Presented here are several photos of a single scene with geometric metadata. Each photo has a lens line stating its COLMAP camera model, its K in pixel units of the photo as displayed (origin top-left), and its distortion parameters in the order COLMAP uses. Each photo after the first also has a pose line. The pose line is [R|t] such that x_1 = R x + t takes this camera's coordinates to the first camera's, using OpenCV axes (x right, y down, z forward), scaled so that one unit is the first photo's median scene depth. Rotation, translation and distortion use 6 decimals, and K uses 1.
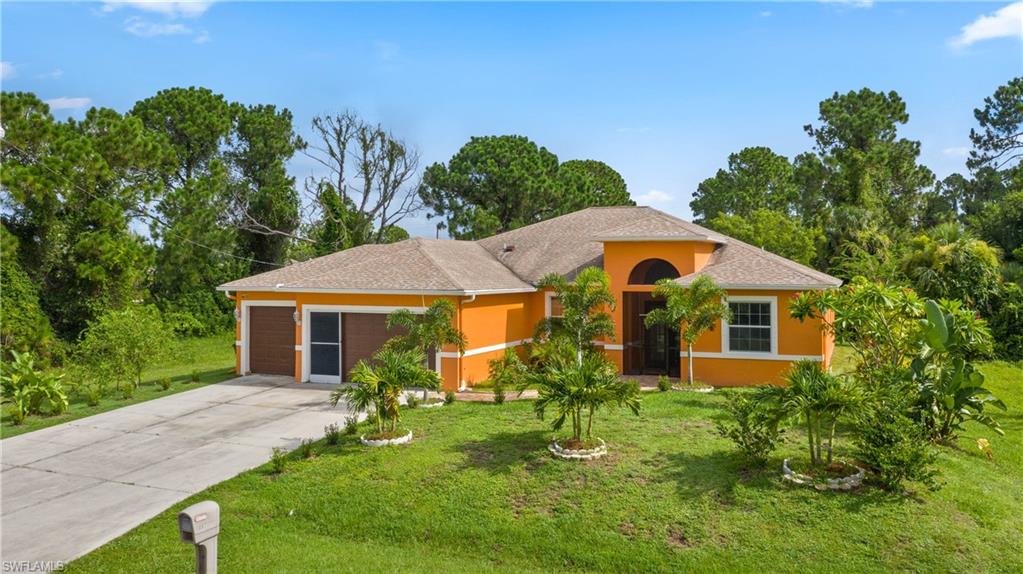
lens RADIAL K [[820.3, 0, 519.8], [0, 820.3, 277.5], [0, 0, 1]] dist [0.004119, -0.007285]
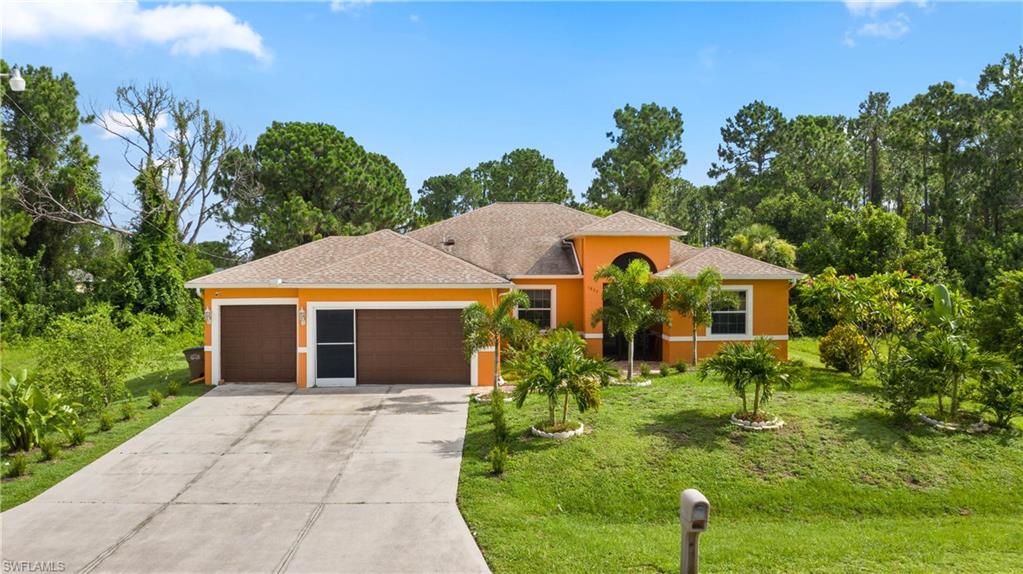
lens RADIAL K [[820.3, 0, 522.4], [0, 820.3, 298.1], [0, 0, 1]] dist [0.004119, -0.007285]
pose [[0.911072, -0.020098, 0.411758, -0.298223], [0.008000, 0.999485, 0.031085, 0.001802], [-0.412170, -0.025027, 0.910763, 0.056171]]
